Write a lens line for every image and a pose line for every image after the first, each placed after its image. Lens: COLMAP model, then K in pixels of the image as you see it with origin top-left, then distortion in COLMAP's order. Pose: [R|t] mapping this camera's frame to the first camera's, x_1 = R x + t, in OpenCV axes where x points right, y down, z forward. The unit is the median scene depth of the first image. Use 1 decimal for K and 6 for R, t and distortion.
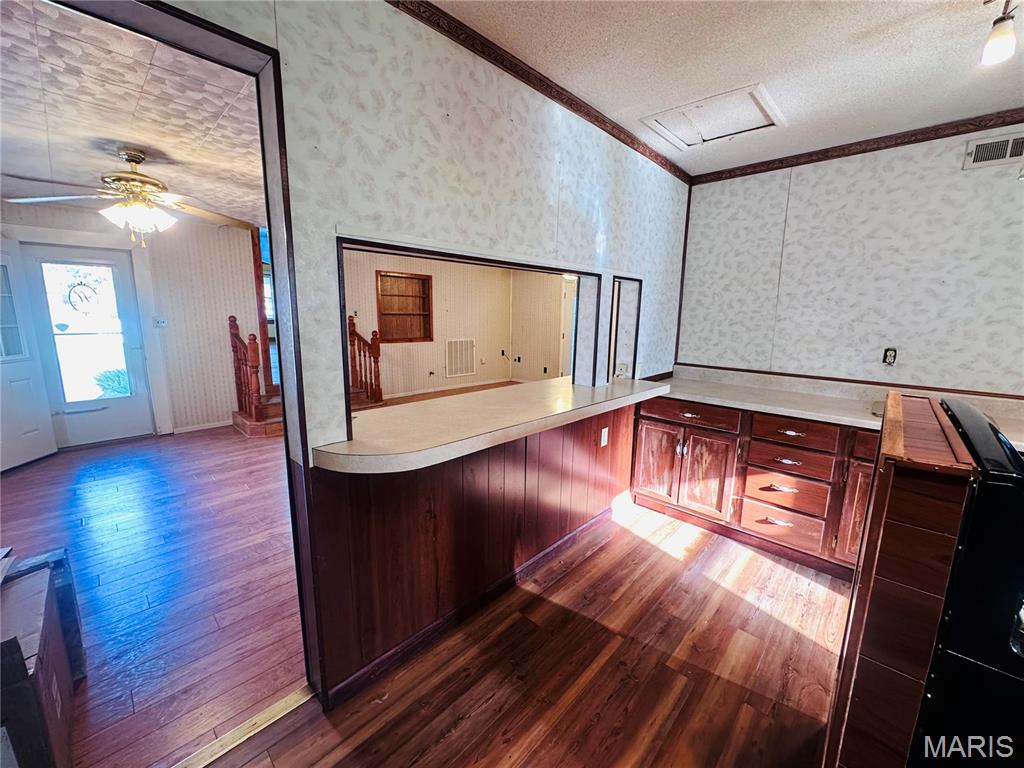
lens RADIAL K [[410.0, 0, 510.9], [0, 410.0, 383.9], [0, 0, 1]] dist [-0.006631, 0.001390]
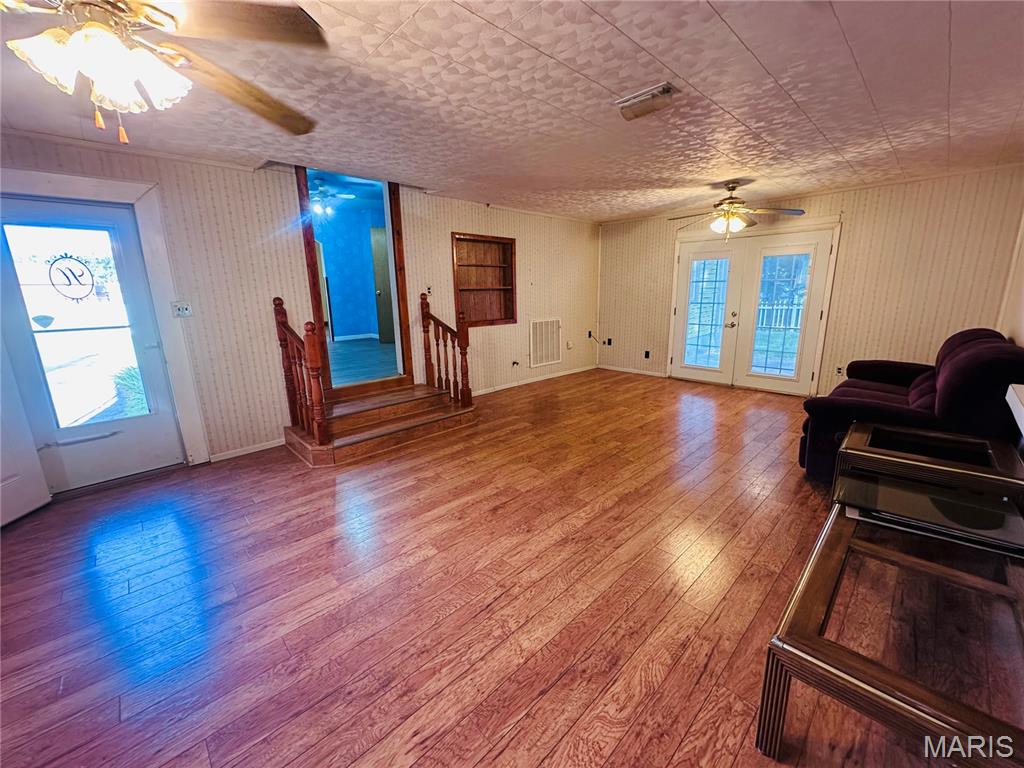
lens RADIAL K [[410.0, 0, 510.9], [0, 410.0, 383.9], [0, 0, 1]] dist [-0.006631, 0.001390]
pose [[0.998553, -0.021984, -0.049071, -0.463481], [0.024604, 0.998267, 0.053452, -0.081976], [0.047811, -0.054582, 0.997364, 0.564595]]
